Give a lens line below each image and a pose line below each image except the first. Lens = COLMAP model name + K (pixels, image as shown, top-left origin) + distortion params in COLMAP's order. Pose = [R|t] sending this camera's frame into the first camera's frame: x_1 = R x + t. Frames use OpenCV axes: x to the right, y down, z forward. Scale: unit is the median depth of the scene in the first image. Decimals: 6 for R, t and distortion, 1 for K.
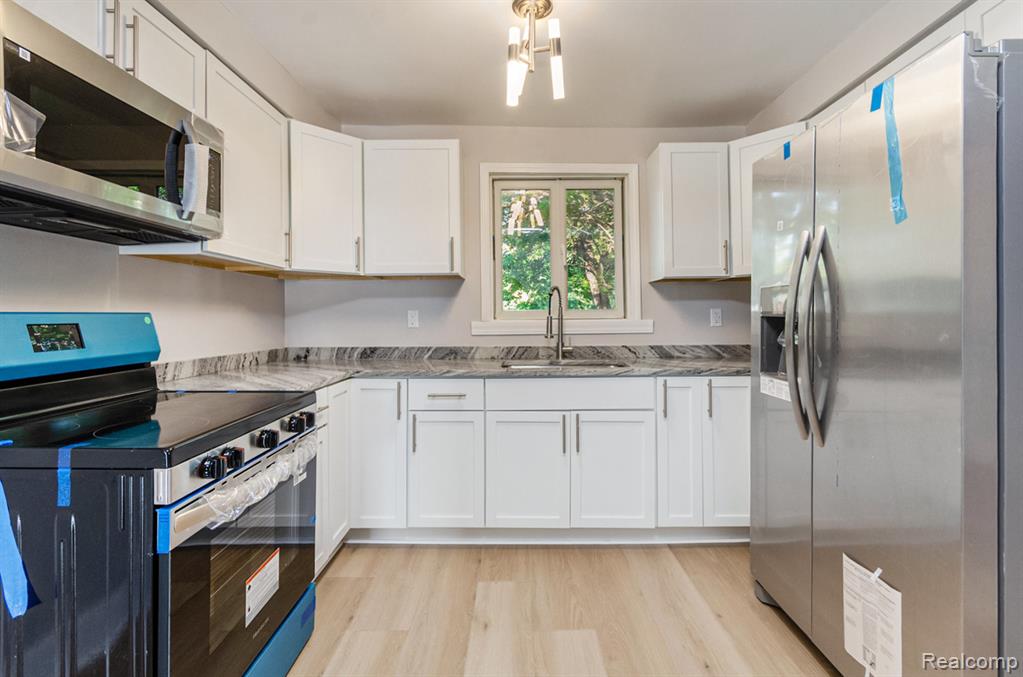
lens RADIAL K [[473.5, 0, 507.9], [0, 473.5, 319.3], [0, 0, 1]] dist [0.005108, 0.001289]
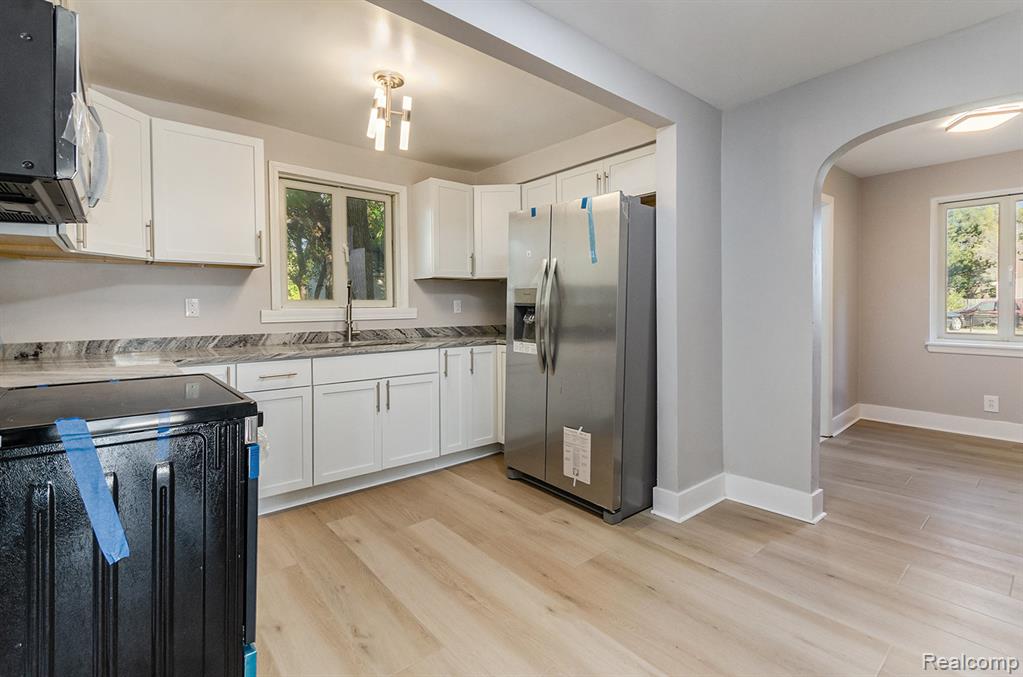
lens RADIAL K [[475.9, 0, 514.7], [0, 475.9, 309.5], [0, 0, 1]] dist [0.000948, 0.000302]
pose [[0.761930, -0.003451, 0.647651, -0.429256], [0.002633, 0.999994, 0.002232, 0.003031], [-0.647654, 0.000004, 0.761934, -0.216921]]
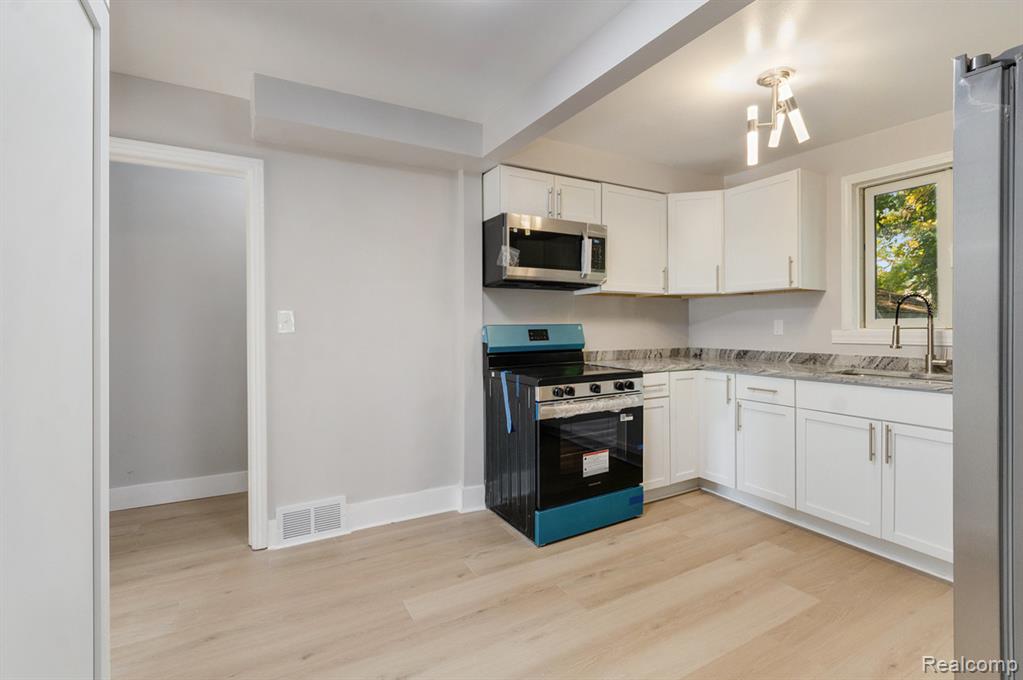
lens RADIAL K [[450.3, 0, 529.9], [0, 450.3, 326.0], [0, 0, 1]] dist [0.000527, 0.000233]
pose [[0.525126, 0.002639, -0.851020, 0.545278], [-0.001626, 0.999996, 0.002098, -0.007240], [0.851023, 0.000282, 0.525128, -0.125242]]
